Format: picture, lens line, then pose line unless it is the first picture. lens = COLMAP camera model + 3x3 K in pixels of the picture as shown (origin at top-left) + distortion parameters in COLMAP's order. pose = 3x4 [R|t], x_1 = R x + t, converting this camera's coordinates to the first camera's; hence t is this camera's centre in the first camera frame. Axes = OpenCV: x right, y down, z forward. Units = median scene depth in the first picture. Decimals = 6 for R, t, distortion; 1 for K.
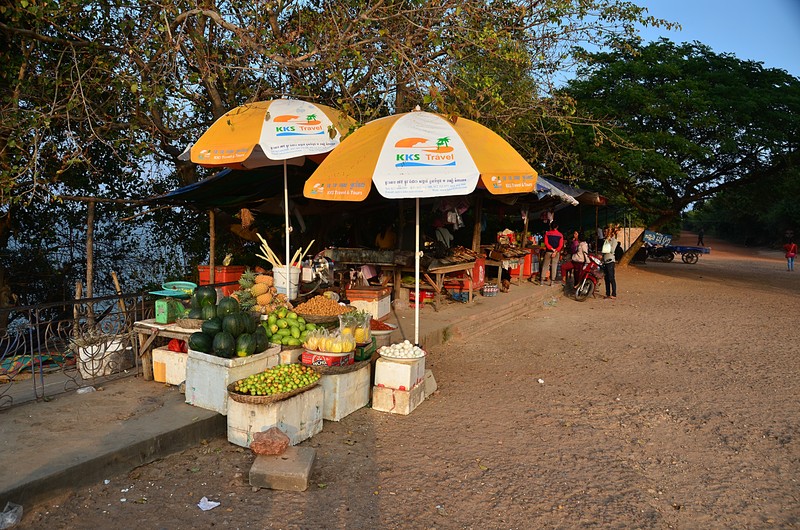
lens RADIAL K [[637.8, 0, 400.0], [0, 637.8, 265.0], [0, 0, 1]] dist [-0.158295, 0.119781]
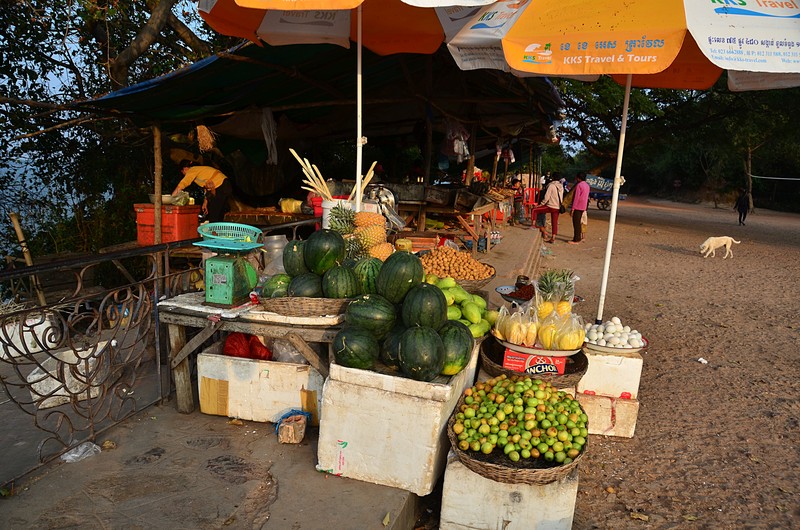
lens RADIAL K [[637.8, 0, 400.0], [0, 637.8, 265.0], [0, 0, 1]] dist [-0.158295, 0.119781]
pose [[0.978625, -0.010418, 0.205391, -0.340967], [-0.007007, 0.996447, 0.083925, 0.017403], [-0.205535, -0.083570, 0.975075, 0.468925]]
